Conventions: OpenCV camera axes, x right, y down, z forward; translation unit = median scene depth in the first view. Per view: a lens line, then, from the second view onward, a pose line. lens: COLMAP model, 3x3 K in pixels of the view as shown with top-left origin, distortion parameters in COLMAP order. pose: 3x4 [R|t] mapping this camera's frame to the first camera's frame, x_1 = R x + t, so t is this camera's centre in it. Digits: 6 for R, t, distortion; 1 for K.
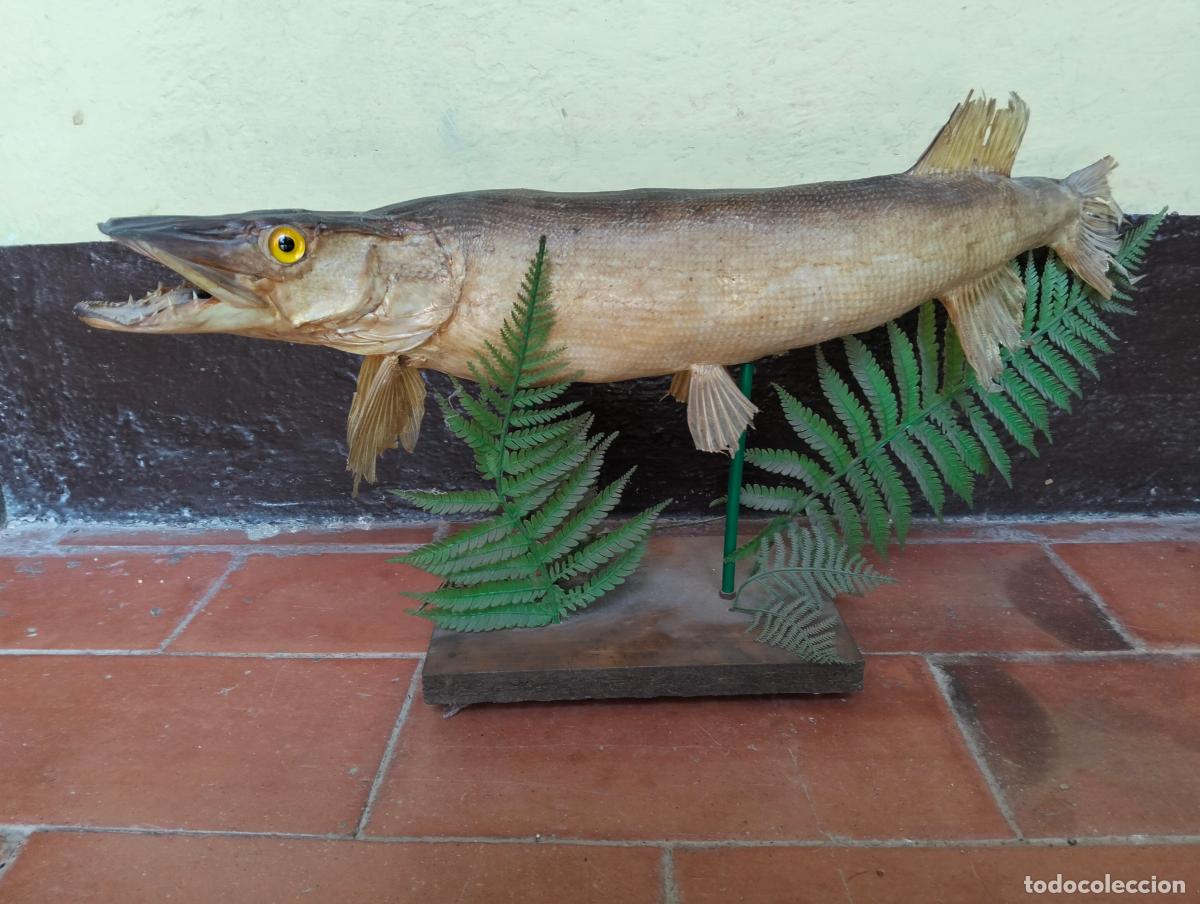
lens RADIAL K [[945.7, 0, 593.5], [0, 945.7, 456.8], [0, 0, 1]] dist [0.045865, -0.108895]
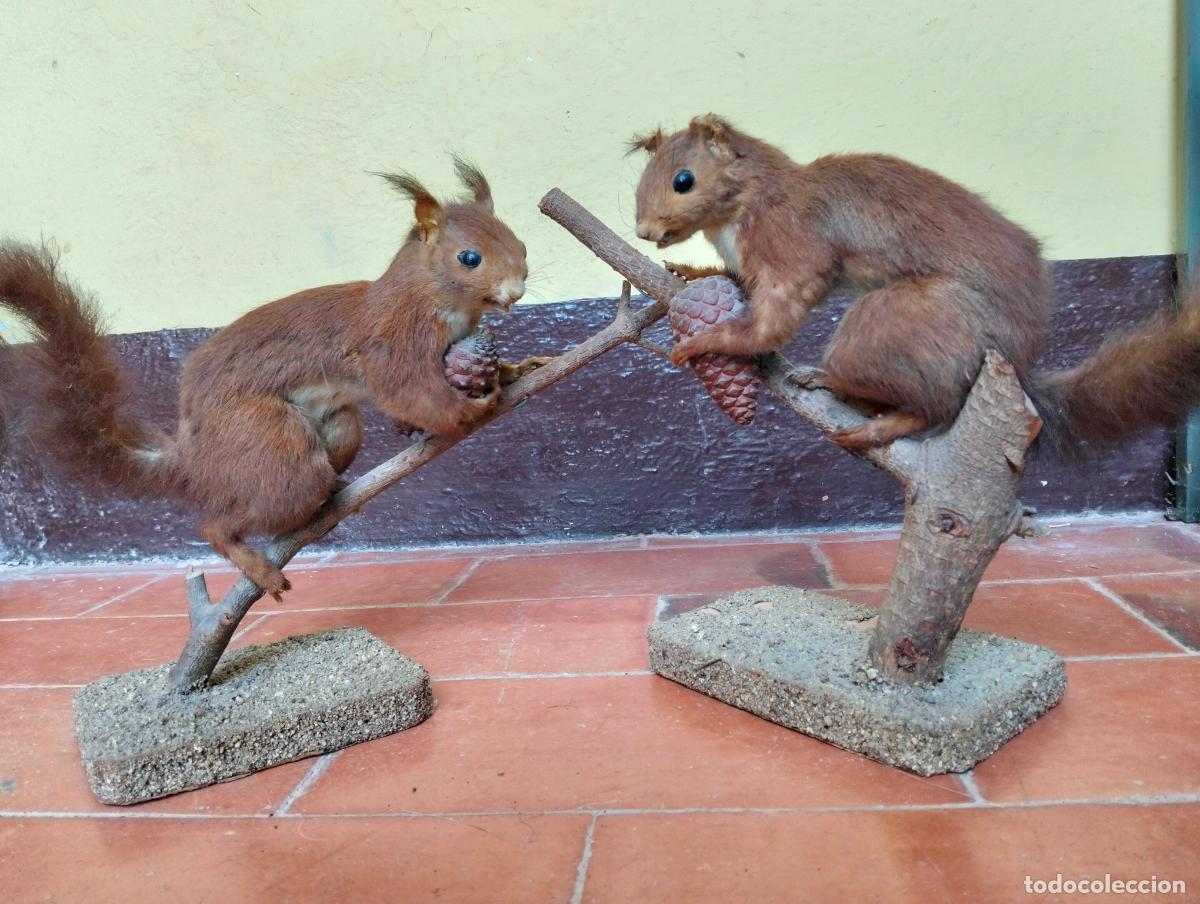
lens RADIAL K [[945.7, 0, 606.8], [0, 945.7, 471.1], [0, 0, 1]] dist [0.045865, -0.108895]
pose [[0.997076, -0.037116, -0.066795, 0.282306], [0.022087, 0.976788, -0.213068, 0.239722], [0.073153, 0.210970, 0.974752, -0.191885]]
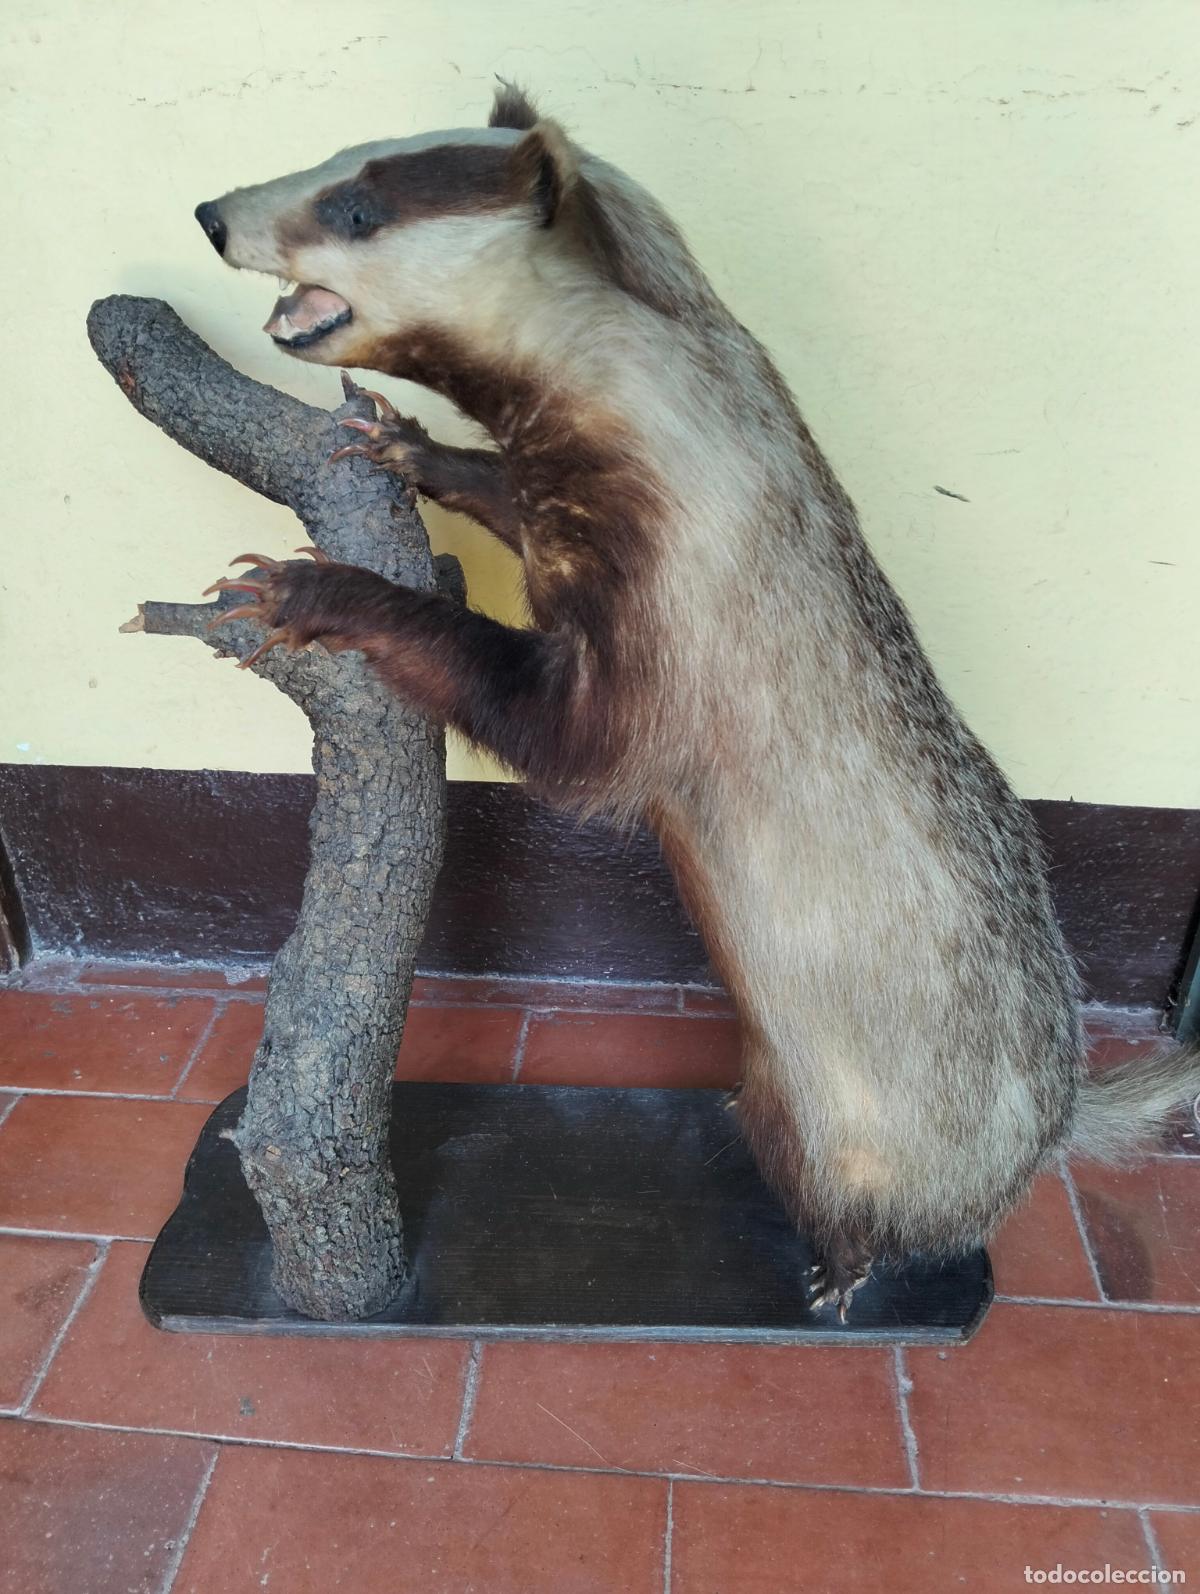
lens RADIAL K [[1256.2, 0, 610.9], [0, 1256.2, 805.4], [0, 0, 1]] dist [0.045865, -0.108895]
pose [[0.998784, 0.047215, -0.014206, 0.164599], [-0.044011, 0.983612, 0.174843, -0.466559], [0.022228, -0.174005, 0.984494, -0.614765]]
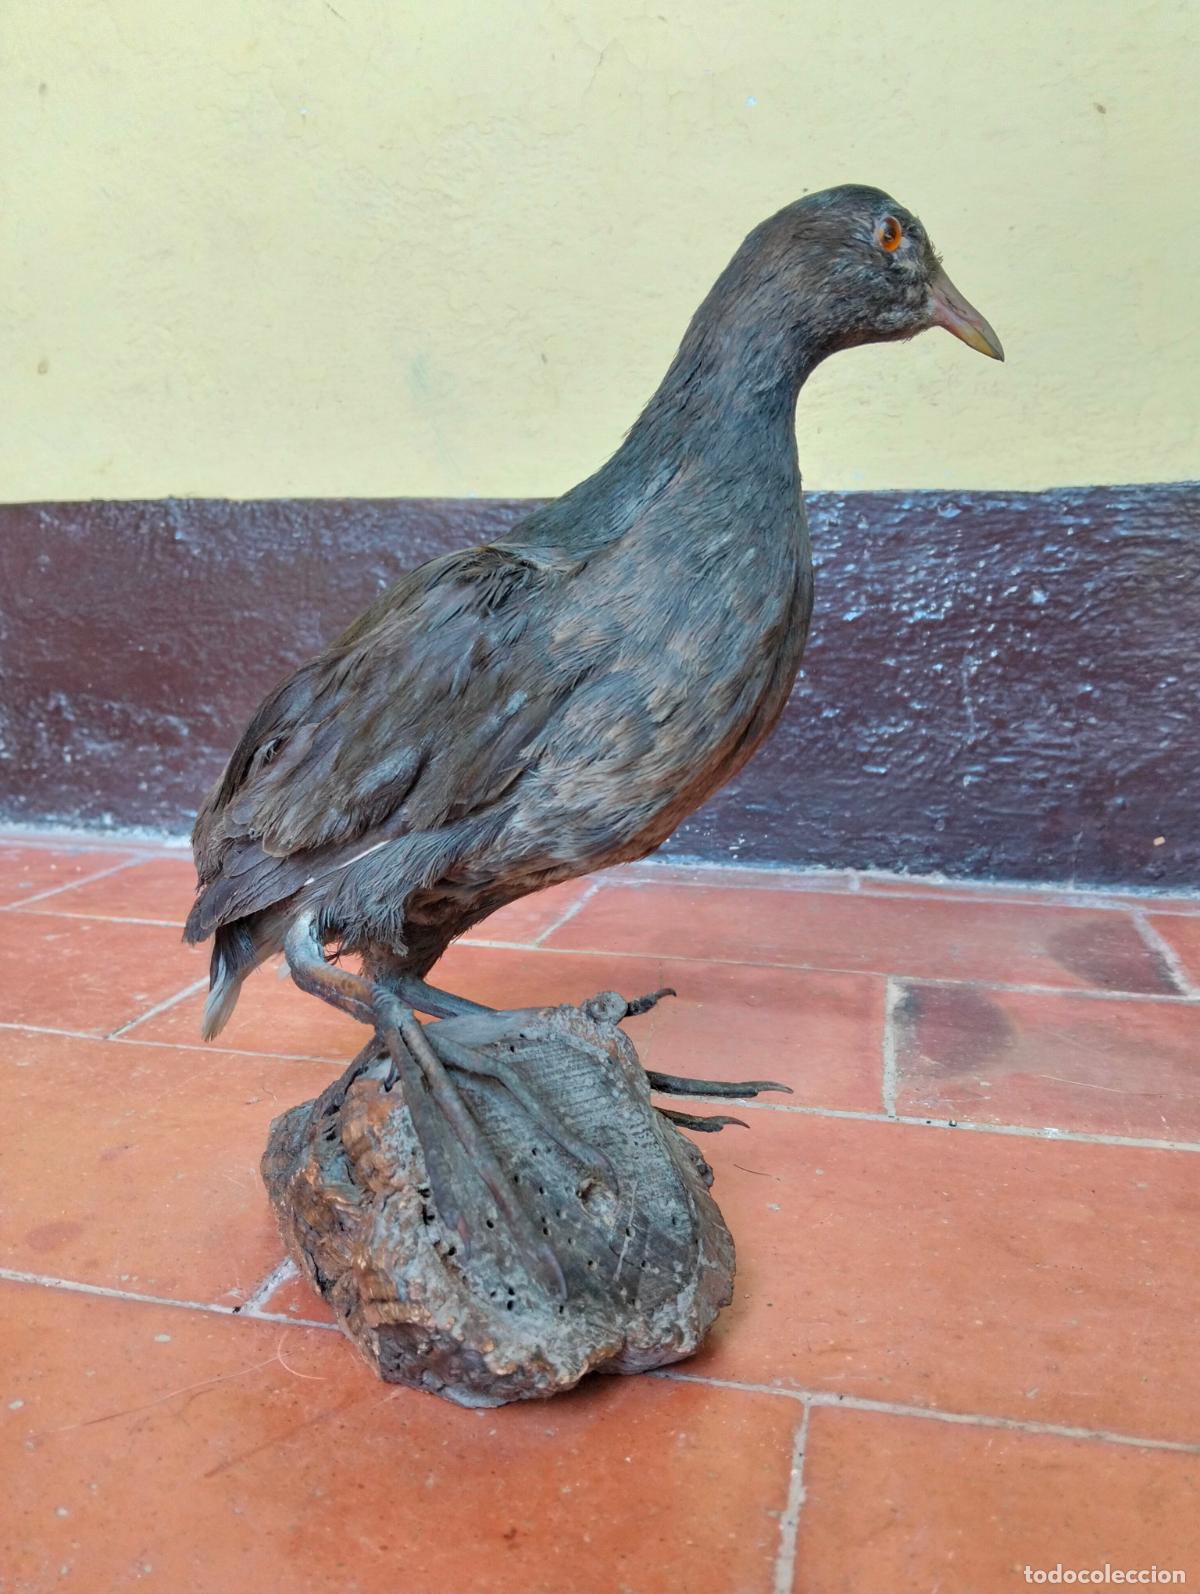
lens RADIAL K [[1256.2, 0, 600.7], [0, 1256.2, 818.1], [0, 0, 1]] dist [0.045865, -0.108895]
pose [[0.980998, 0.063291, -0.183403, 0.228277], [-0.093185, 0.982828, -0.159268, 0.205153], [0.170173, 0.173332, 0.970050, -0.038070]]
